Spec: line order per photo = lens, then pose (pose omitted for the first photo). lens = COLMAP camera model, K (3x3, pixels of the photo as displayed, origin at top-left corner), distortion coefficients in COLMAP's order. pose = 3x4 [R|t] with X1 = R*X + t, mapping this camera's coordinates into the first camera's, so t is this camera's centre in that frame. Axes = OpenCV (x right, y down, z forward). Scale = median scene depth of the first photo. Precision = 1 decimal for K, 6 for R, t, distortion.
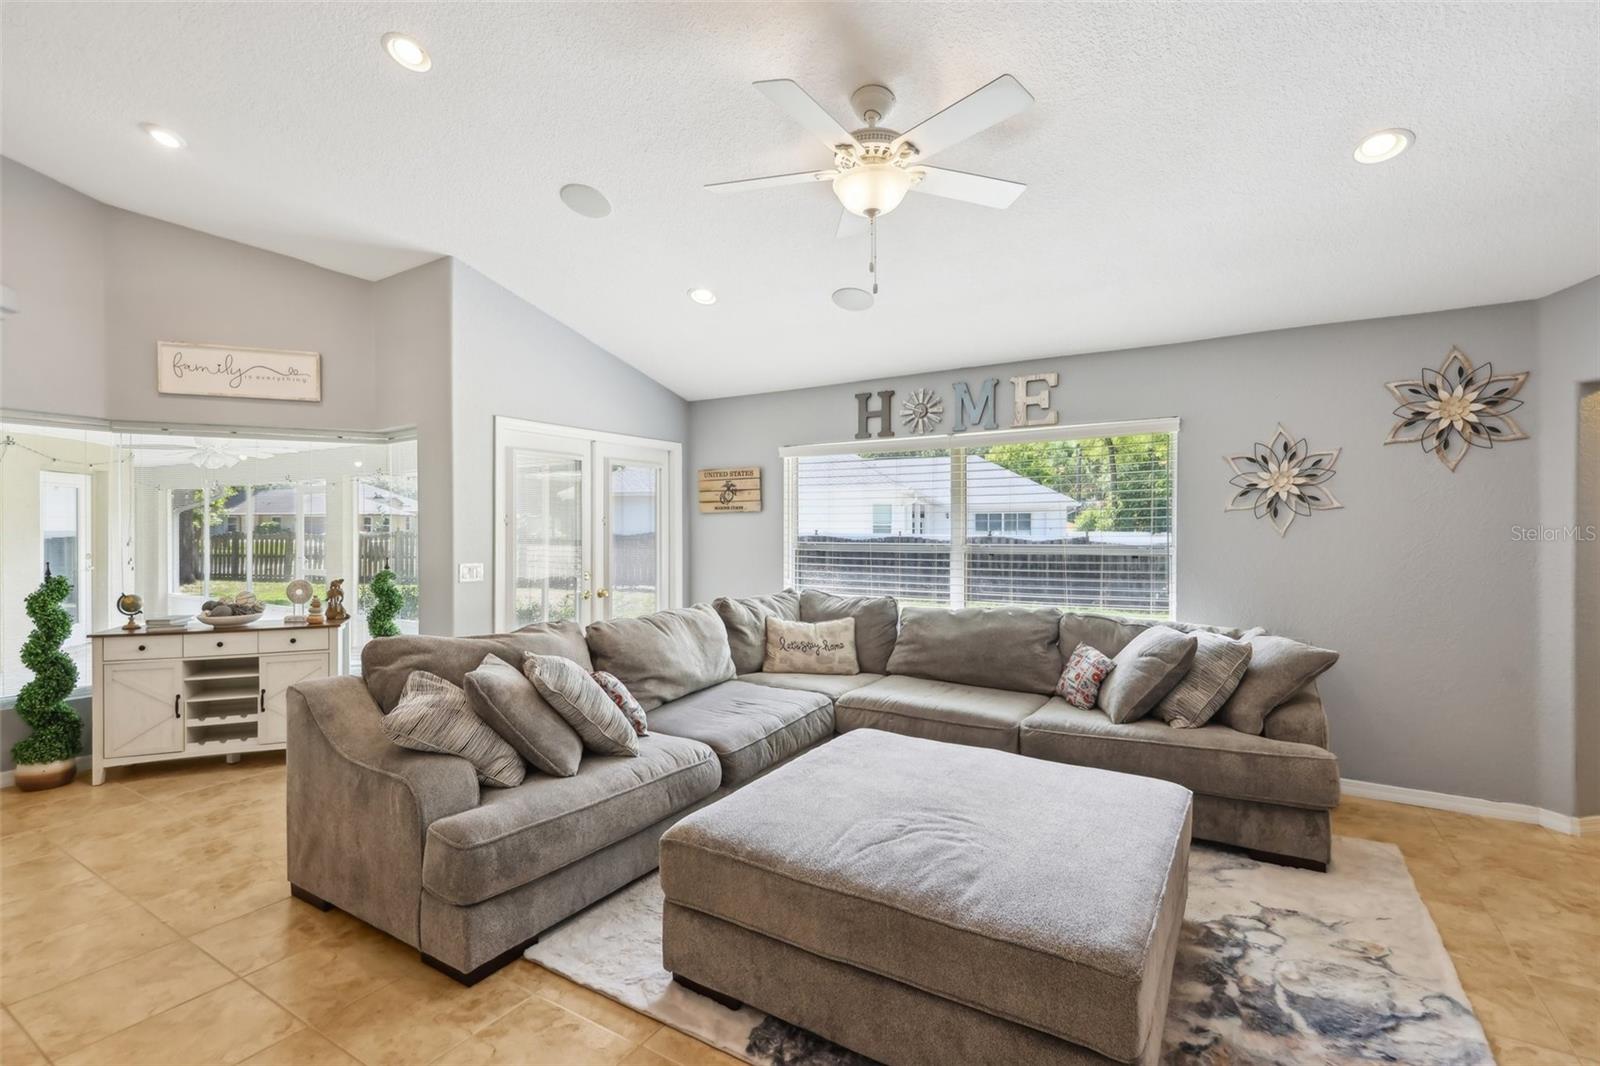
lens RADIAL K [[722.8, 0, 808.8], [0, 722.8, 528.5], [0, 0, 1]] dist [0.016624, -0.005348]
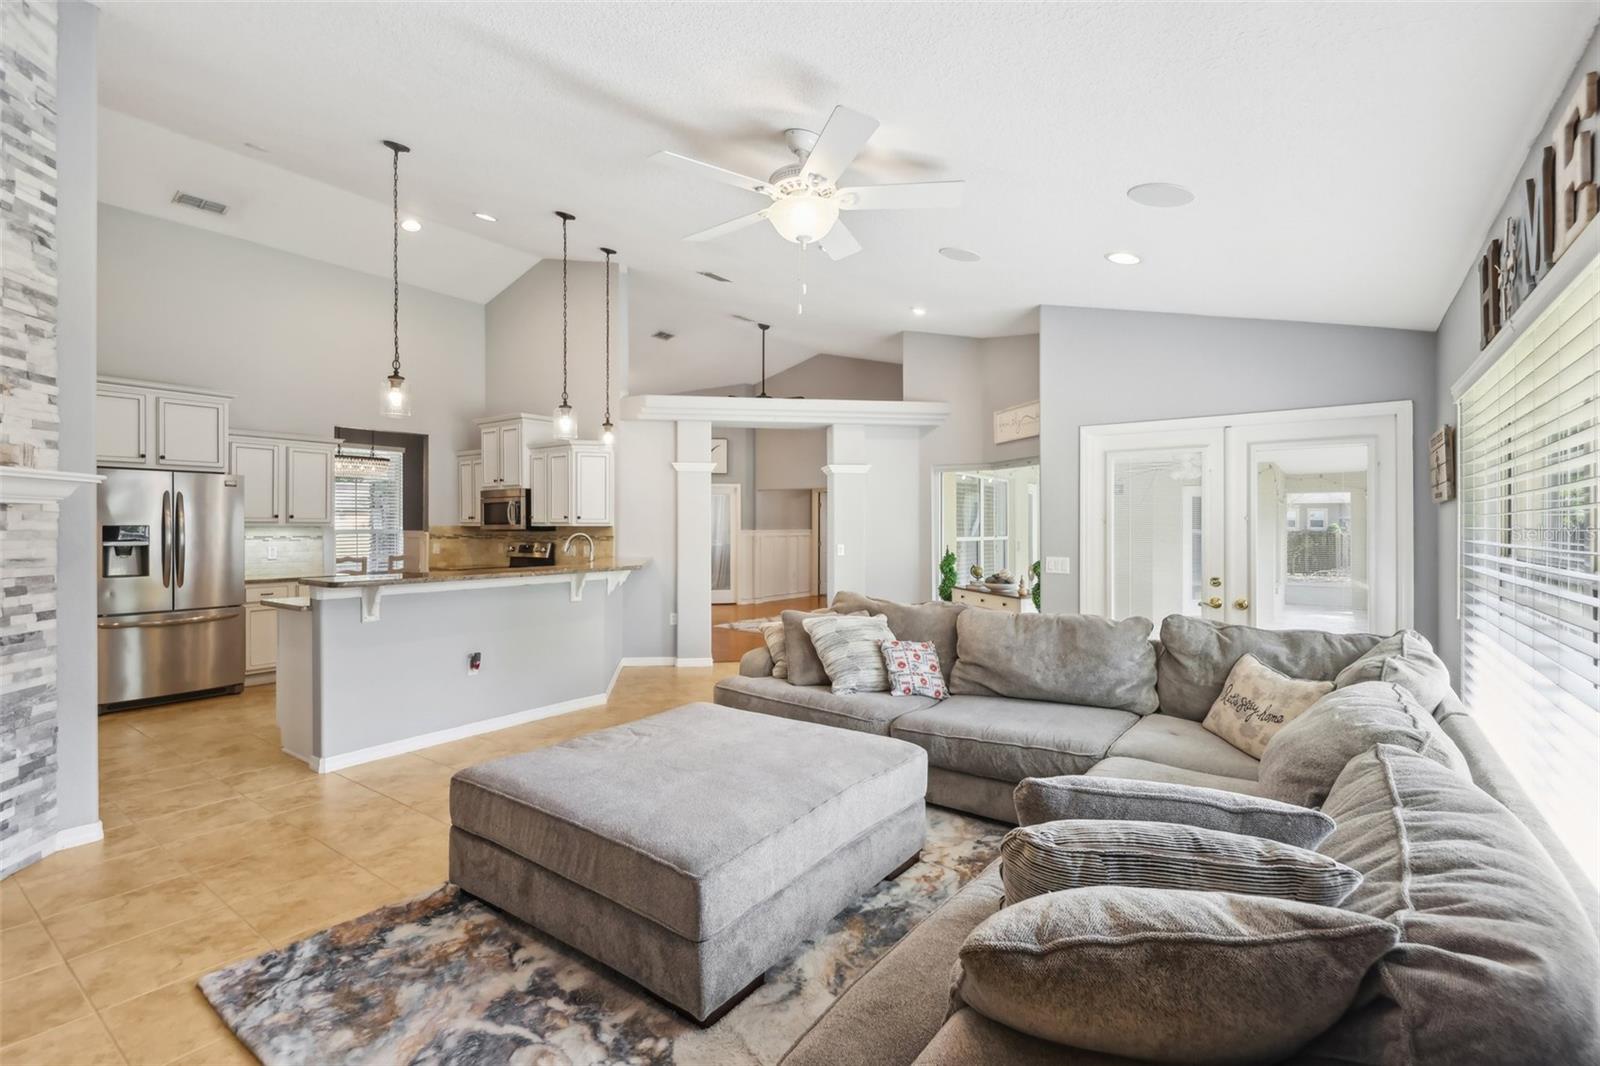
lens RADIAL K [[722.8, 0, 801.0], [0, 722.8, 527.1], [0, 0, 1]] dist [0.016624, -0.005348]
pose [[-0.080021, 0.001595, -0.996792, 0.718925], [0.000155, 0.999999, 0.001588, -0.002449], [0.996793, -0.000027, -0.080022, 0.663101]]
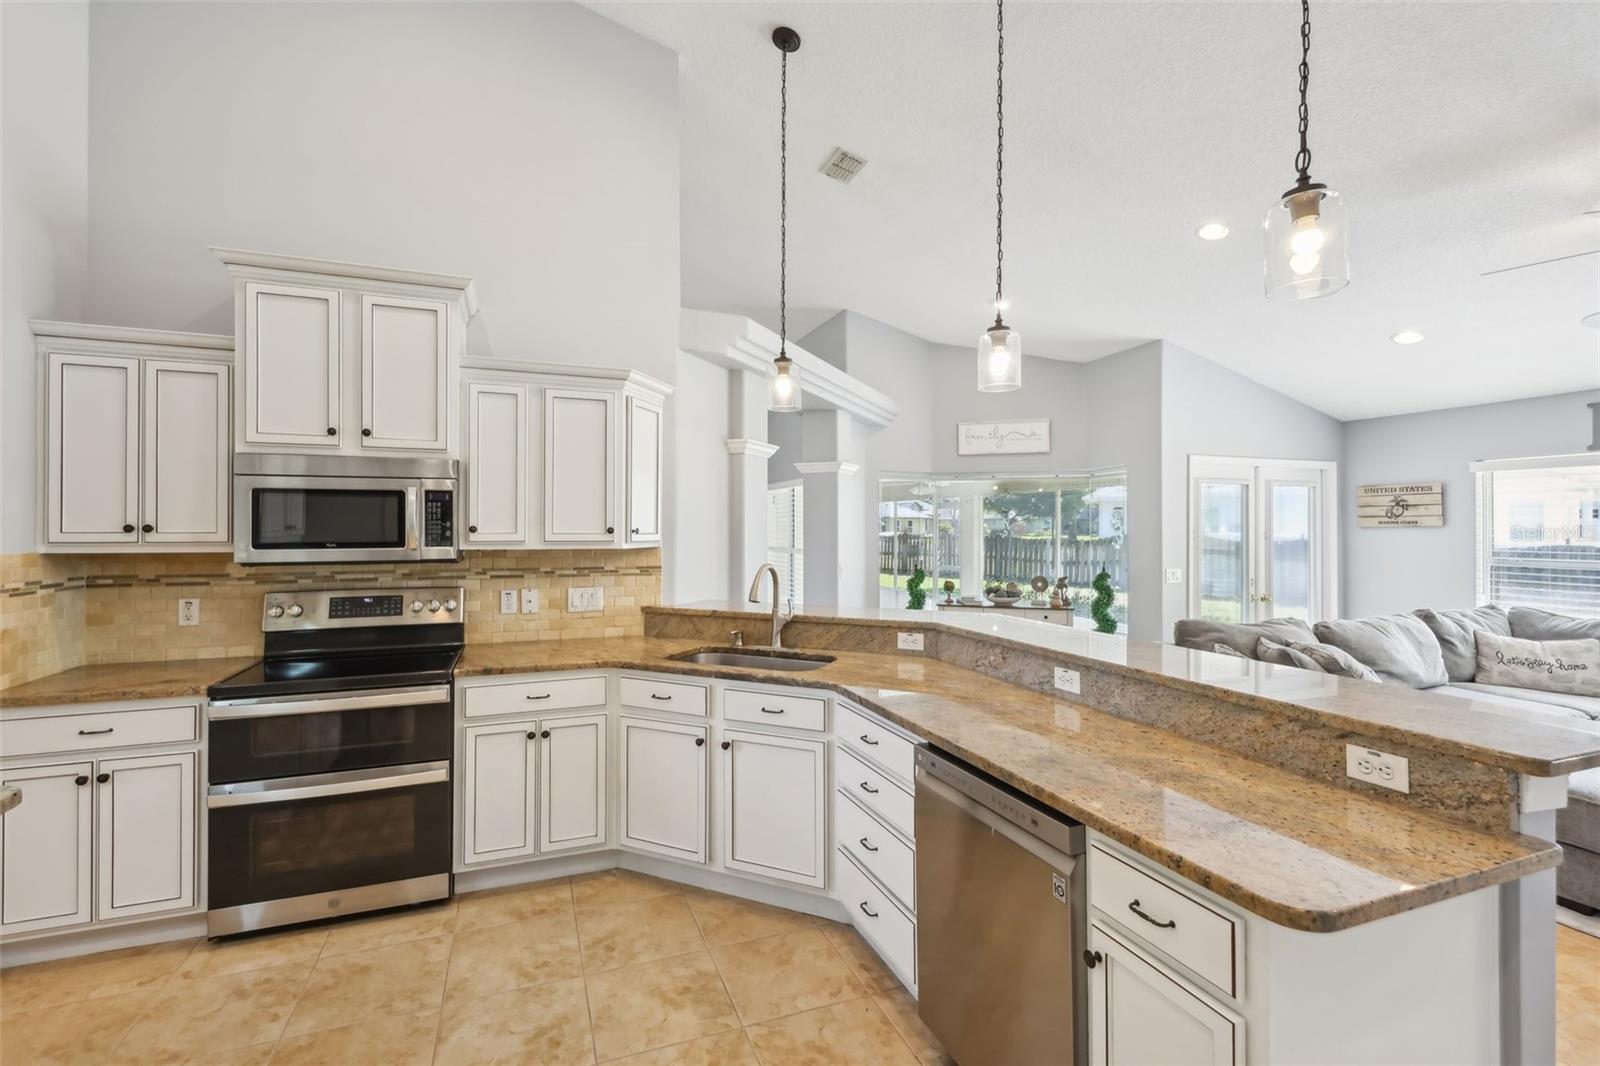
lens RADIAL K [[722.8, 0, 802.8], [0, 722.8, 522.3], [0, 0, 1]] dist [0.016624, -0.005348]
pose [[0.793707, -0.004020, -0.608287, -0.191130], [-0.001324, 0.999964, -0.008336, -0.023746], [0.608298, 0.007422, 0.793674, -0.430960]]
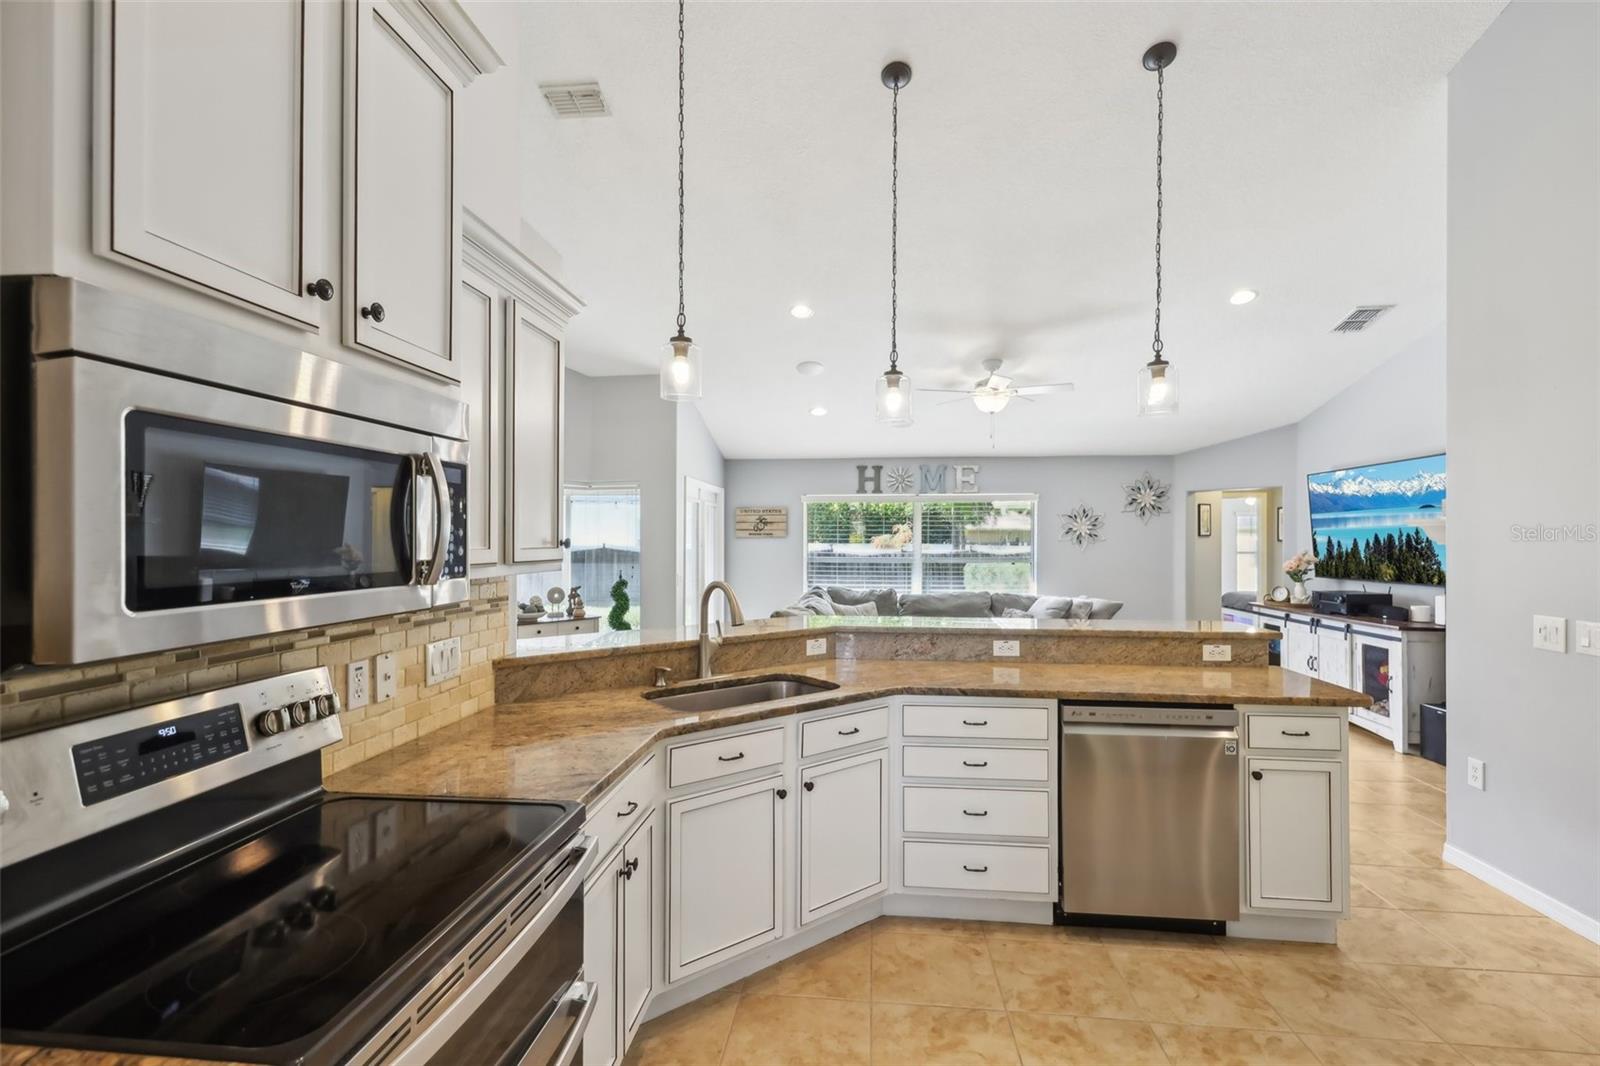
lens RADIAL K [[722.8, 0, 796.8], [0, 722.8, 537.7], [0, 0, 1]] dist [0.016624, -0.005348]
pose [[0.901893, 0.002960, 0.431949, -0.863434], [-0.002786, 0.999996, -0.001035, -0.024905], [-0.431950, -0.000270, 0.901897, -0.467097]]
